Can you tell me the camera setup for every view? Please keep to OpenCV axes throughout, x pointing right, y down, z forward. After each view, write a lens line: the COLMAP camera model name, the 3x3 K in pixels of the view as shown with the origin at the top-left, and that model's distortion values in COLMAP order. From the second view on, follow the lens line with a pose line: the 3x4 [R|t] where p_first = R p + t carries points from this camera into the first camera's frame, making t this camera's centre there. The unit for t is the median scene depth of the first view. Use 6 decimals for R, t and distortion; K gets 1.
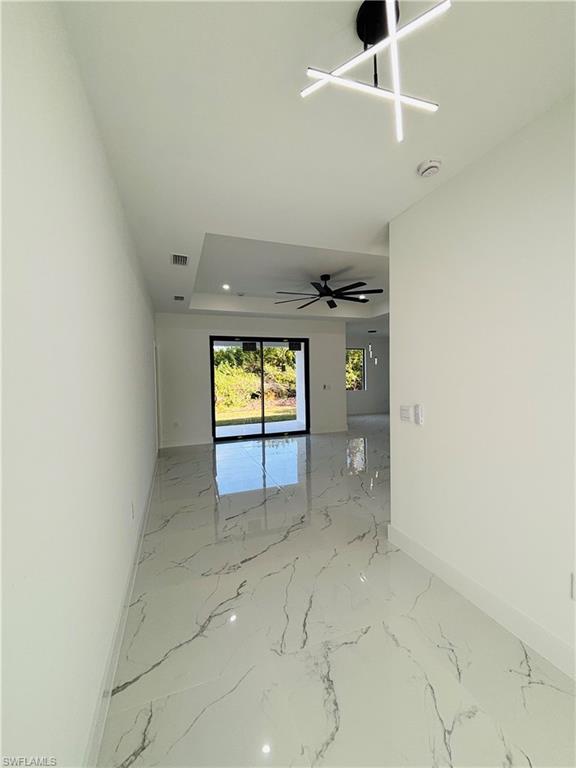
lens RADIAL K [[314.9, 0, 289.2], [0, 314.9, 384.2], [0, 0, 1]] dist [-0.004337, -0.000941]
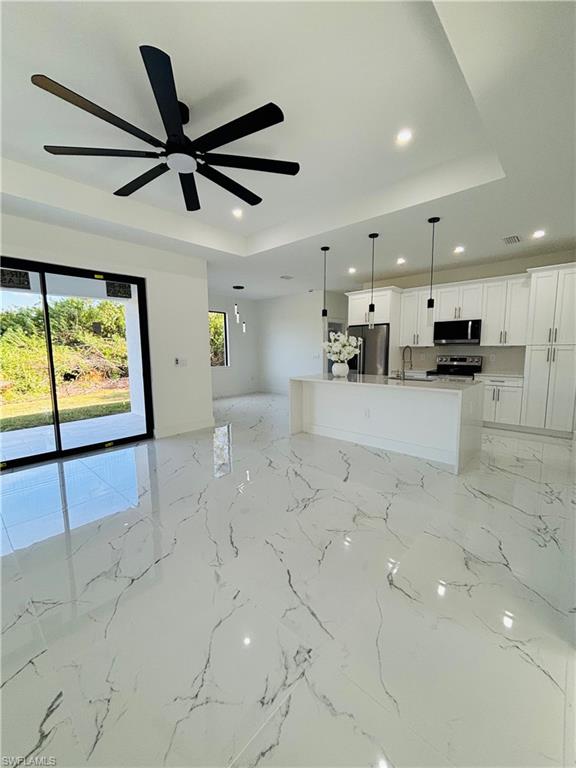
lens RADIAL K [[314.9, 0, 291.5], [0, 314.9, 385.6], [0, 0, 1]] dist [-0.004337, -0.000941]
pose [[0.884385, -0.043524, 0.464724, 0.017515], [0.006895, 0.996753, 0.080230, 0.006139], [-0.466707, -0.067750, 0.881813, 0.267032]]
